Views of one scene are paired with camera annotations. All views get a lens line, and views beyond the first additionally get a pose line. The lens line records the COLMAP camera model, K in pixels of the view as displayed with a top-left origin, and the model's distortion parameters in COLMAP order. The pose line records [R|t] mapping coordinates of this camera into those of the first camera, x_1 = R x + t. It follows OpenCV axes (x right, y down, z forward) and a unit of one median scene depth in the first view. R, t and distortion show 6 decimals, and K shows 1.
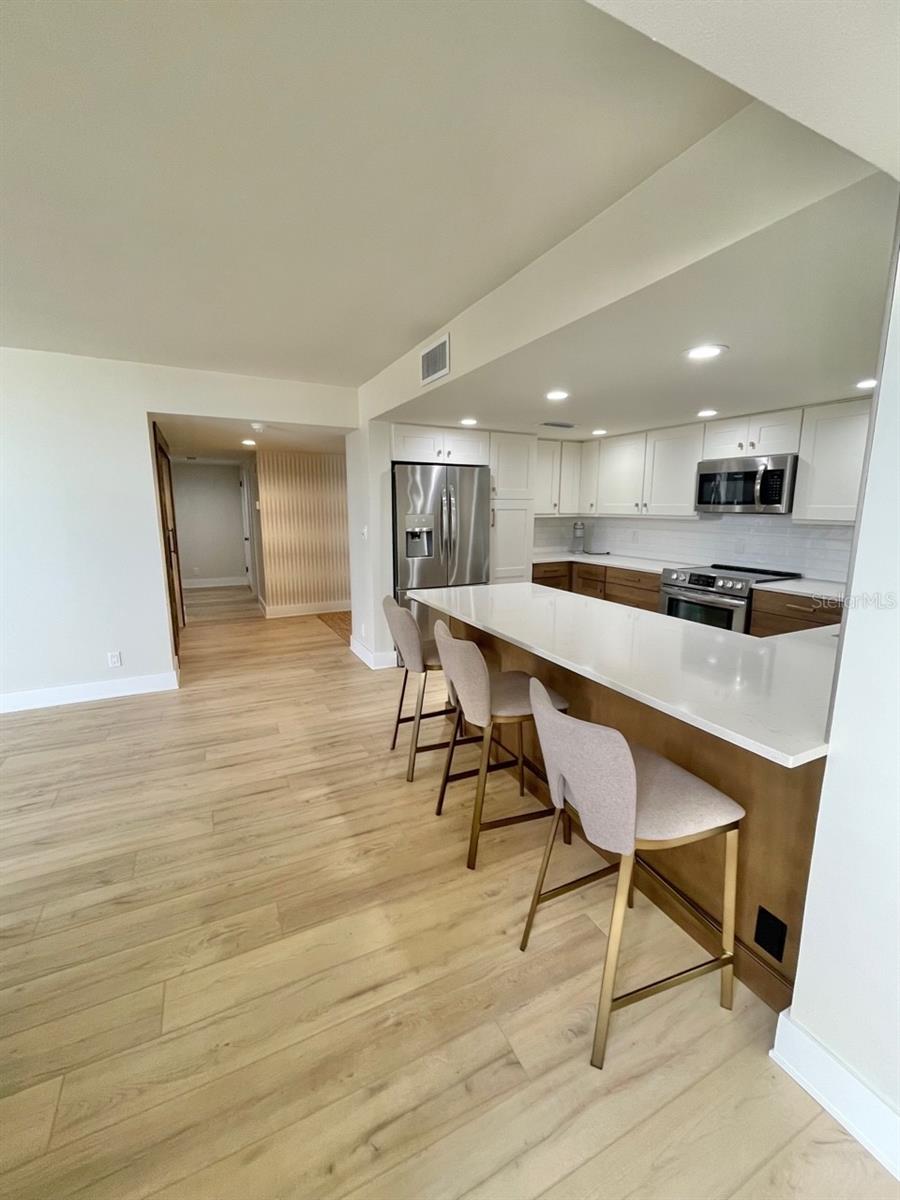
lens RADIAL K [[479.7, 0, 450.0], [0, 479.7, 600.0], [0, 0, 1]] dist [0.002090, 0.000236]
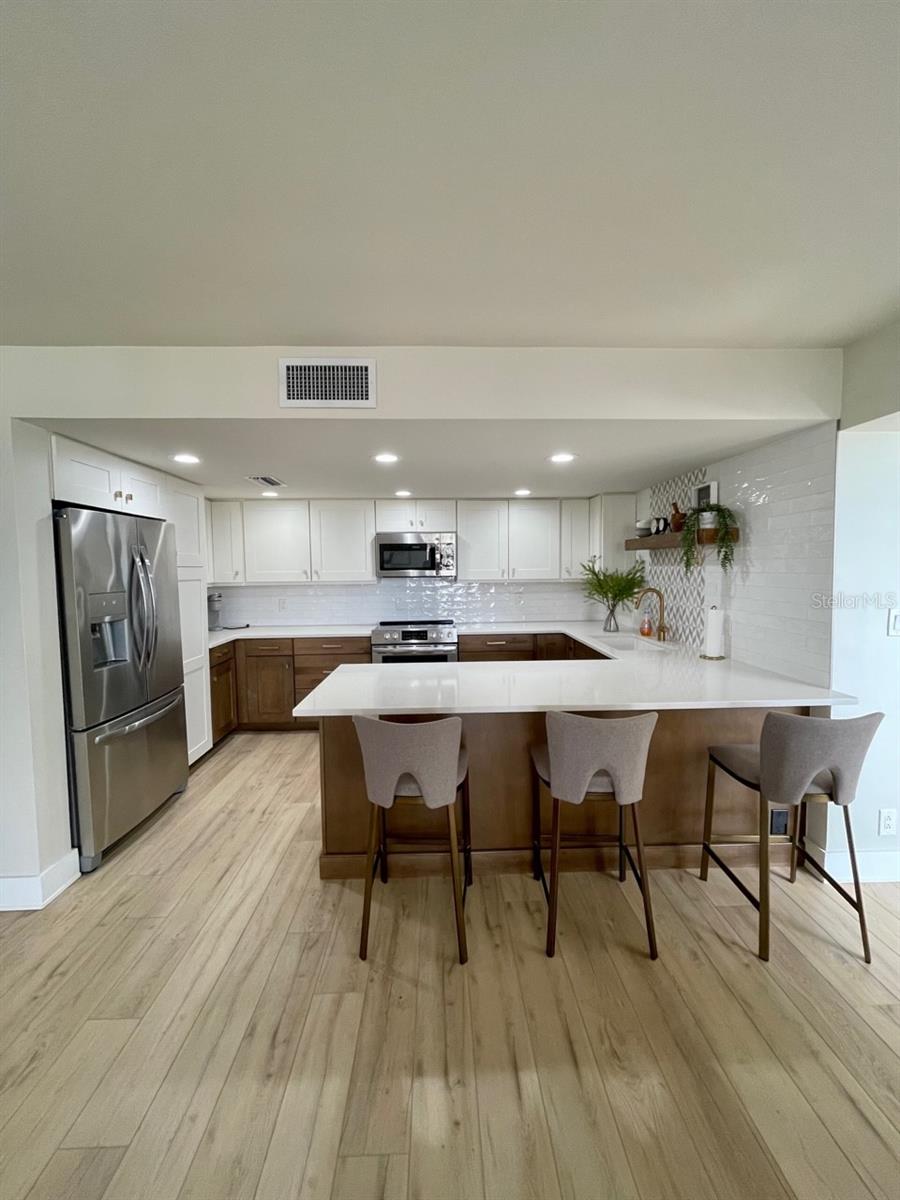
lens RADIAL K [[479.7, 0, 450.0], [0, 479.7, 600.0], [0, 0, 1]] dist [0.002090, 0.000236]
pose [[0.436016, -0.069233, 0.897272, -0.459794], [0.190010, 0.981642, -0.016590, -0.089632], [-0.879651, 0.177724, 0.441167, 0.413615]]
